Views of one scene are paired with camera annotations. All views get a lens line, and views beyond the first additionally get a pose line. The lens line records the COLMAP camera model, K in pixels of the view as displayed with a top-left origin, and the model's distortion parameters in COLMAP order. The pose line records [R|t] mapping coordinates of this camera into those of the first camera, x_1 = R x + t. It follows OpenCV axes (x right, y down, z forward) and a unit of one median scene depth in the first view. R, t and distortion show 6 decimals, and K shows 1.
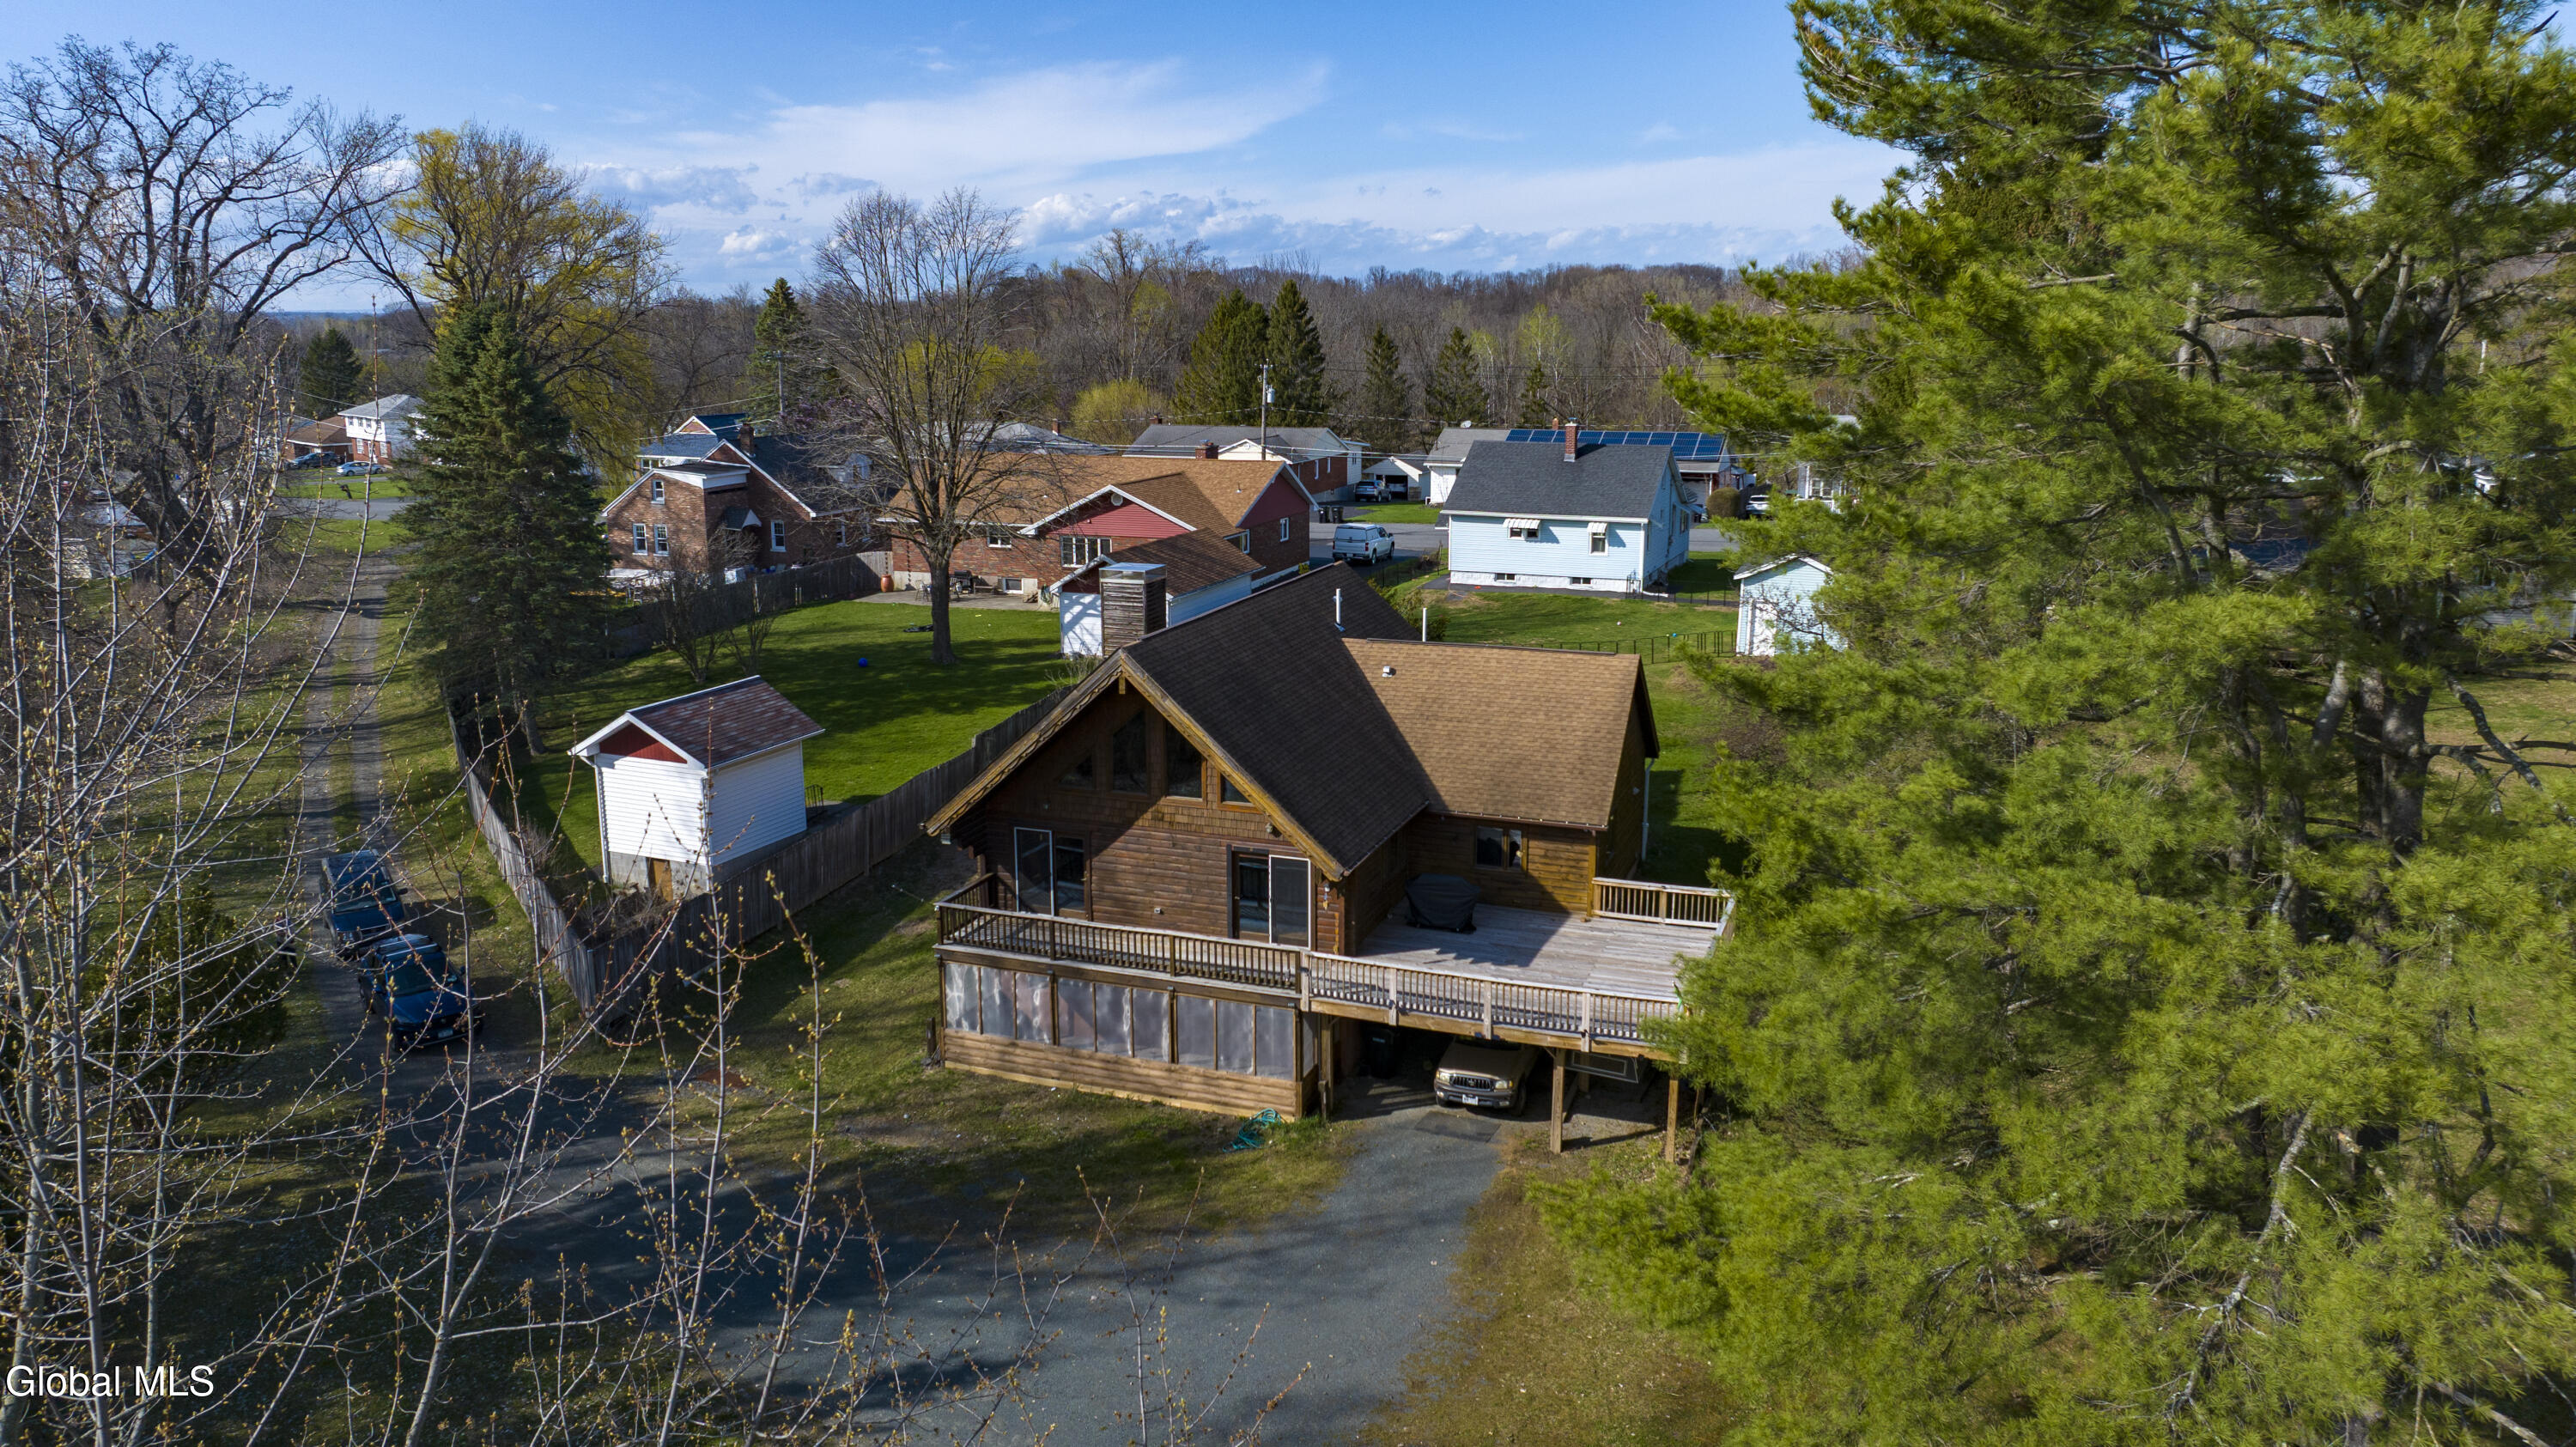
lens RADIAL K [[1822.2, 0, 1286.6], [0, 1822.2, 735.2], [0, 0, 1]] dist [-0.009508, -0.008036]
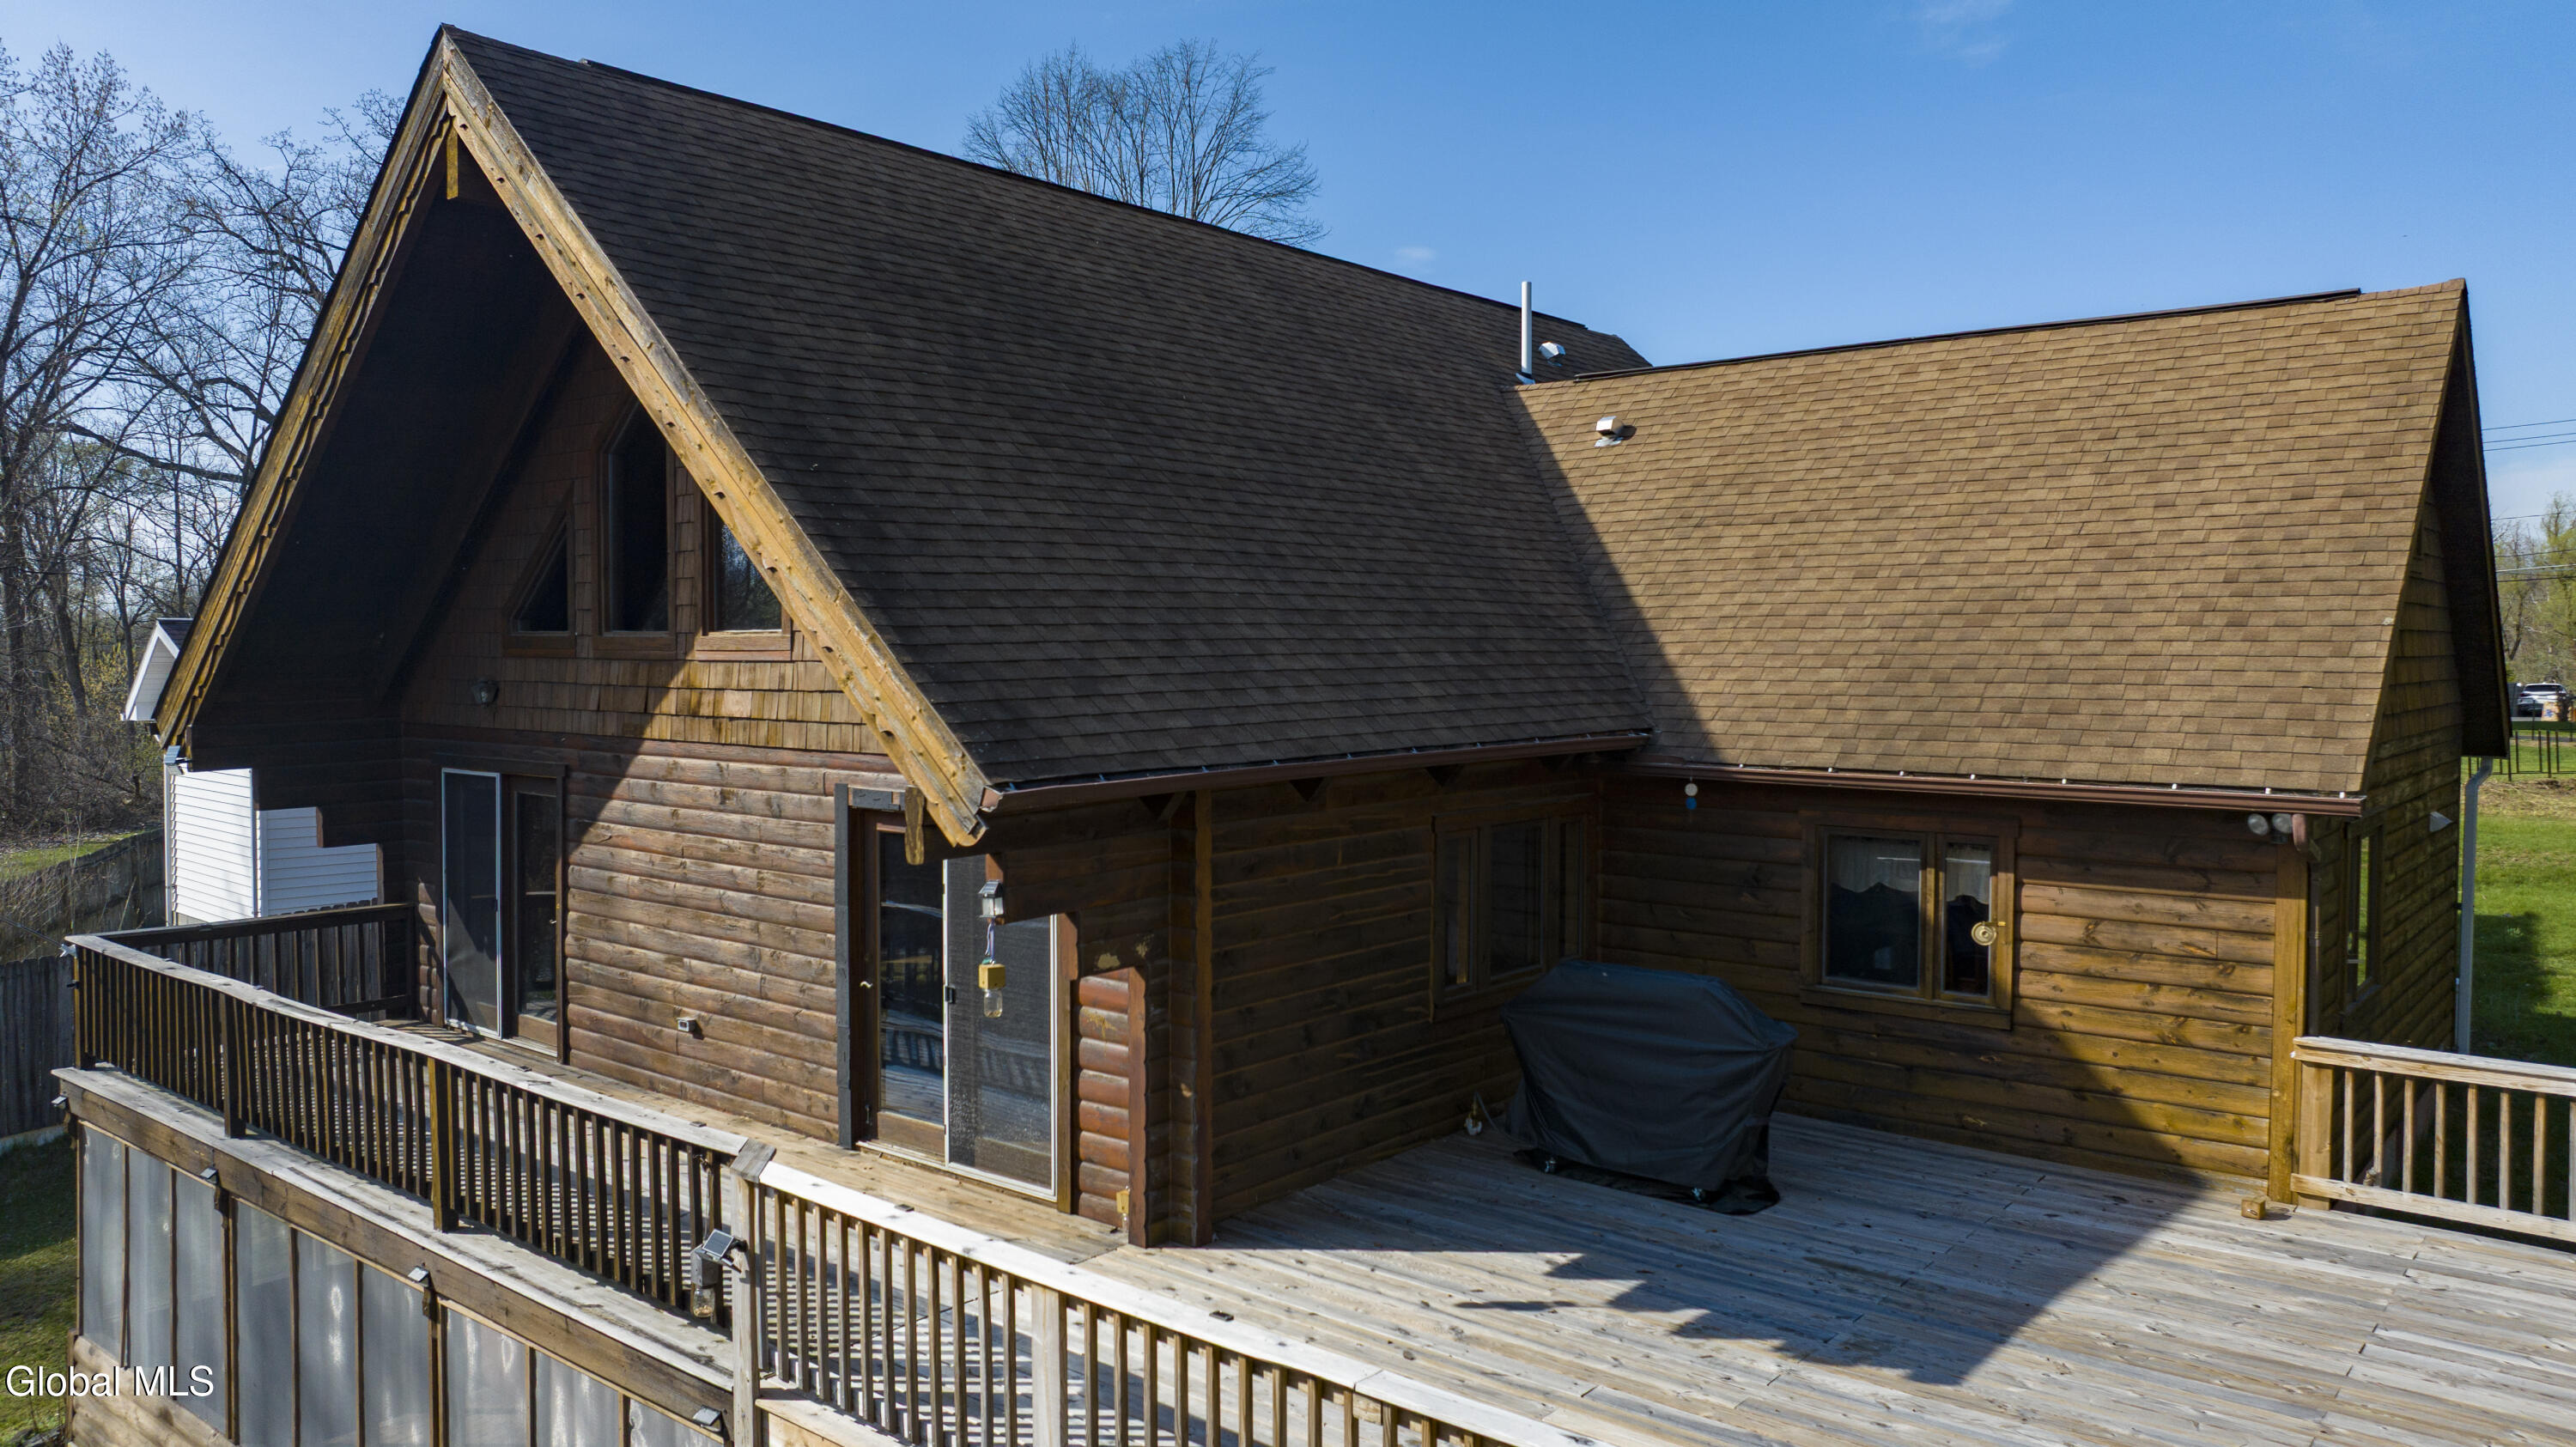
lens RADIAL K [[1822.2, 0, 1296.0], [0, 1822.2, 707.9], [0, 0, 1]] dist [-0.009508, -0.008036]
pose [[0.949896, 0.017153, -0.312094, 0.114672], [-0.075521, 0.981504, -0.175914, 0.087021], [0.303304, 0.190670, 0.933623, 0.716468]]
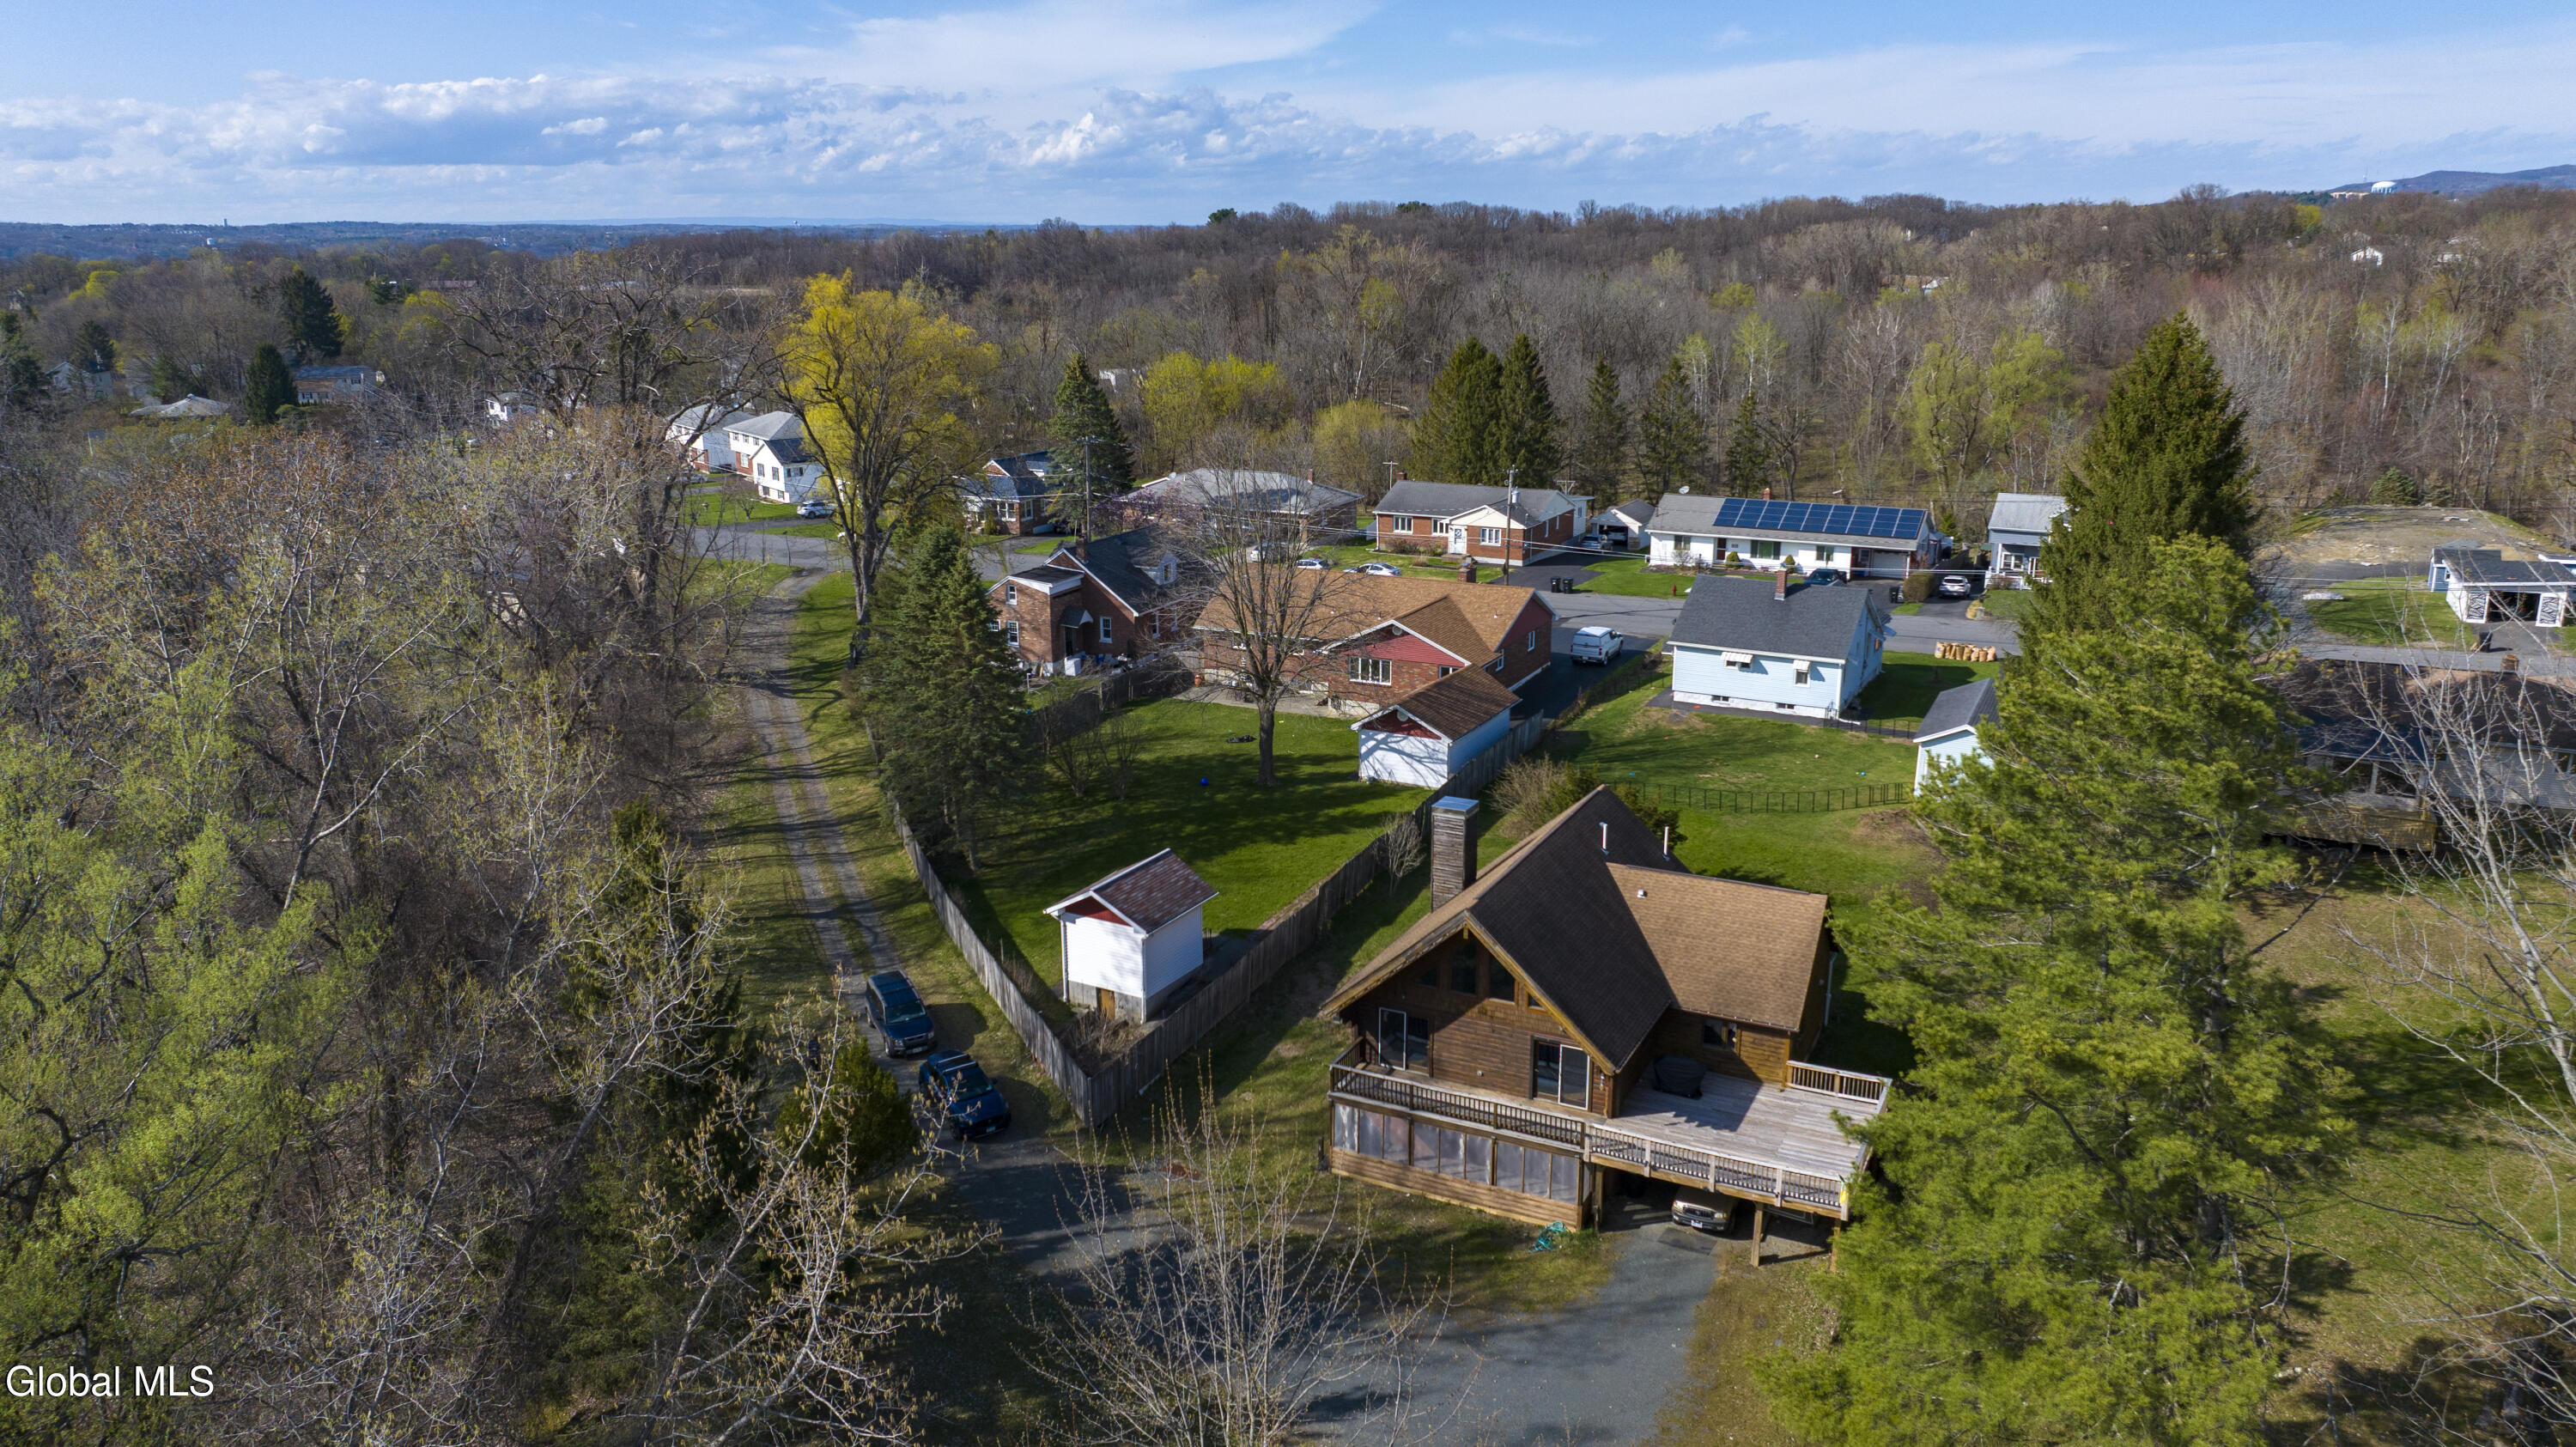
lens RADIAL K [[1822.2, 0, 1283.7], [0, 1822.2, 712.5], [0, 0, 1]] dist [-0.009508, -0.008036]
pose [[0.994048, 0.025336, -0.105954, -0.076931], [-0.021852, 0.999186, 0.033912, -0.229197], [0.106727, -0.031395, 0.993793, -0.435250]]
